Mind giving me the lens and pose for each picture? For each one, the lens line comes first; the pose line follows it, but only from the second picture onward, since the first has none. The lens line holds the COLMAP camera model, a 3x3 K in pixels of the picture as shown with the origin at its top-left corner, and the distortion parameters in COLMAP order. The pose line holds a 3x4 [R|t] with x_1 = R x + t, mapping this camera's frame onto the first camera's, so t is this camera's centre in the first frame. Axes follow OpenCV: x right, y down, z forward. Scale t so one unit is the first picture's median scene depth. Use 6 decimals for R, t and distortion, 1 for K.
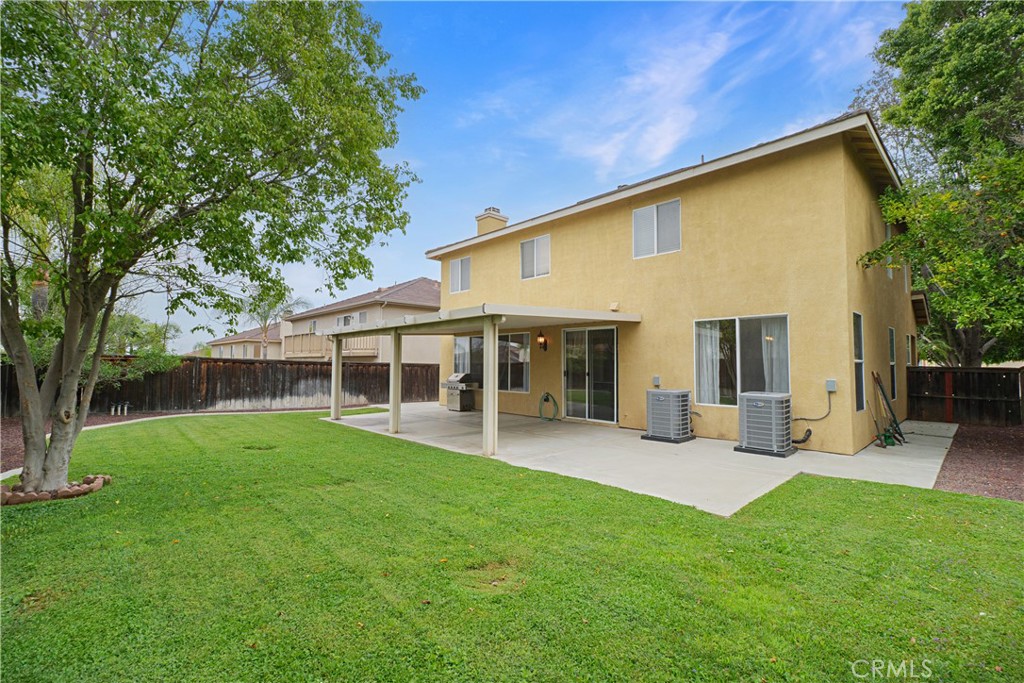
lens RADIAL K [[454.5, 0, 510.1], [0, 454.5, 342.3], [0, 0, 1]] dist [0.002196, -0.000366]
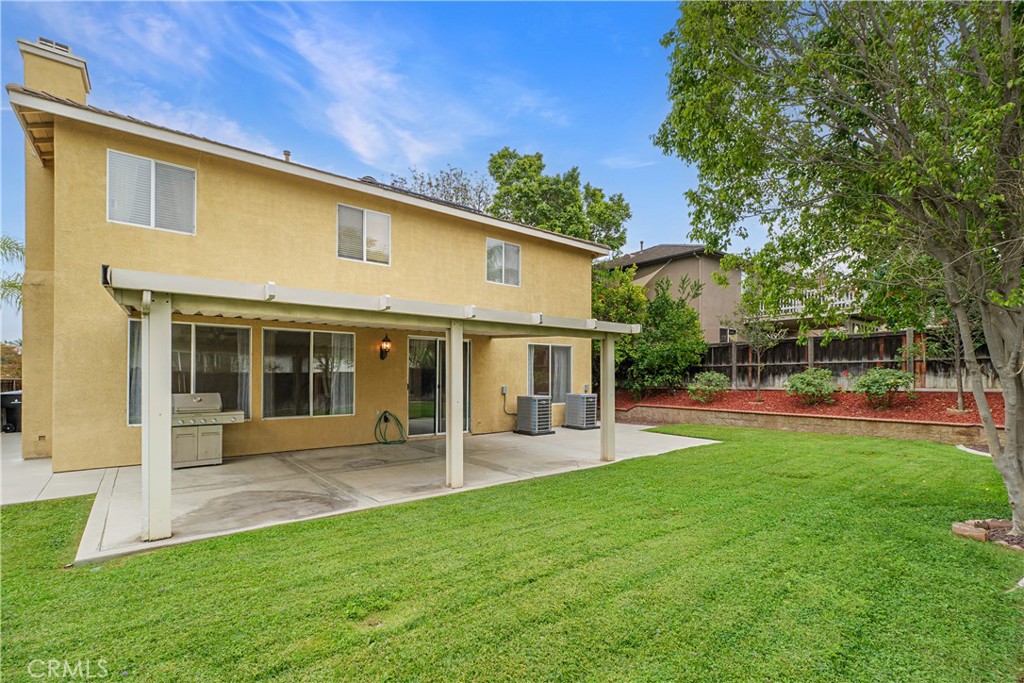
lens RADIAL K [[454.5, 0, 477.6], [0, 454.5, 376.1], [0, 0, 1]] dist [0.002196, -0.000366]
pose [[0.111844, 0.000313, 0.993726, -0.748770], [-0.047753, 0.998846, 0.005060, 0.038532], [-0.992578, -0.048019, 0.111730, 0.792703]]
